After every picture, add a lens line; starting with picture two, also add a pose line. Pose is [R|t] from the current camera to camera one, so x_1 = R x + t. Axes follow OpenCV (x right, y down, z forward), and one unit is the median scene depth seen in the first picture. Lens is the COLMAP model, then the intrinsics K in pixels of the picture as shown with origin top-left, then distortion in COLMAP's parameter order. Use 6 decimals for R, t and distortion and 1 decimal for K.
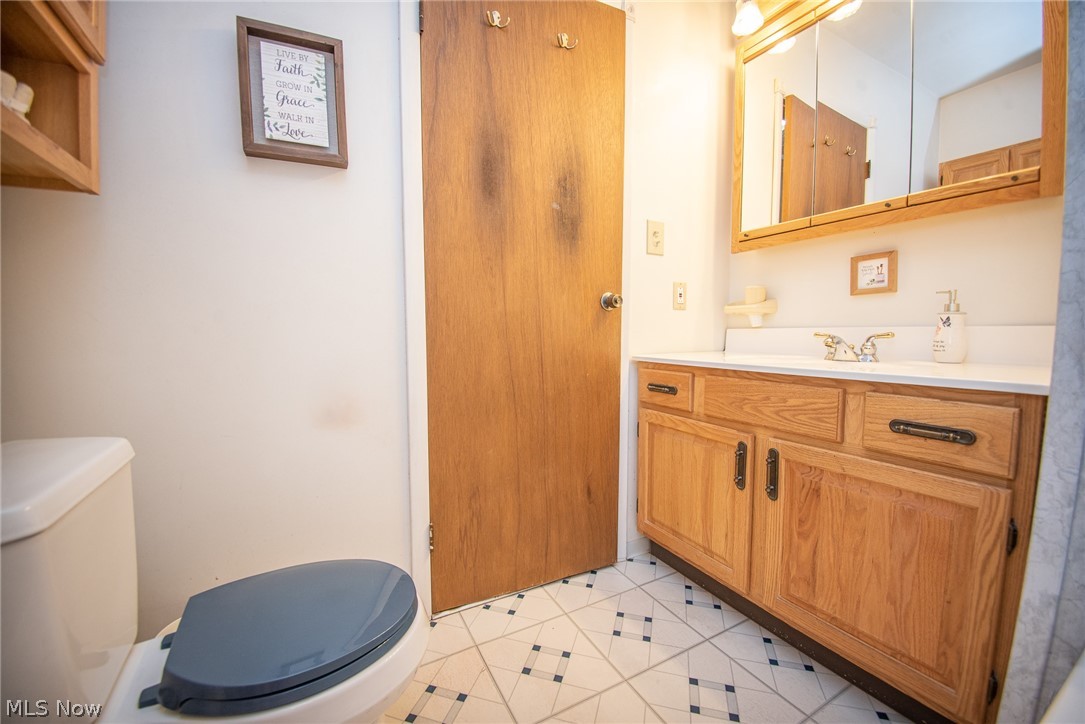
lens RADIAL K [[441.3, 0, 541.1], [0, 441.3, 360.4], [0, 0, 1]] dist [-0.002388, -0.000511]
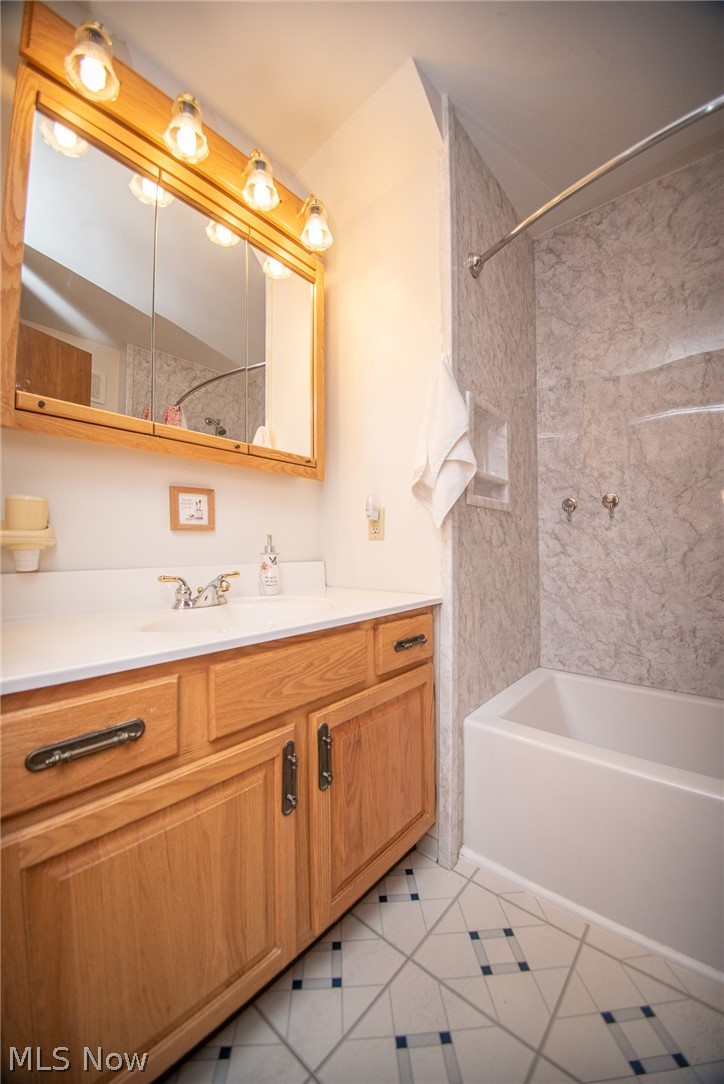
lens RADIAL K [[406.4, 0, 360.9], [0, 406.4, 544.2], [0, 0, 1]] dist [-0.004064, -0.000174]
pose [[-0.356637, 0.019354, 0.934042, -0.168568], [0.073558, 0.997263, 0.007422, -0.109874], [-0.931343, 0.071353, -0.357085, 1.034782]]
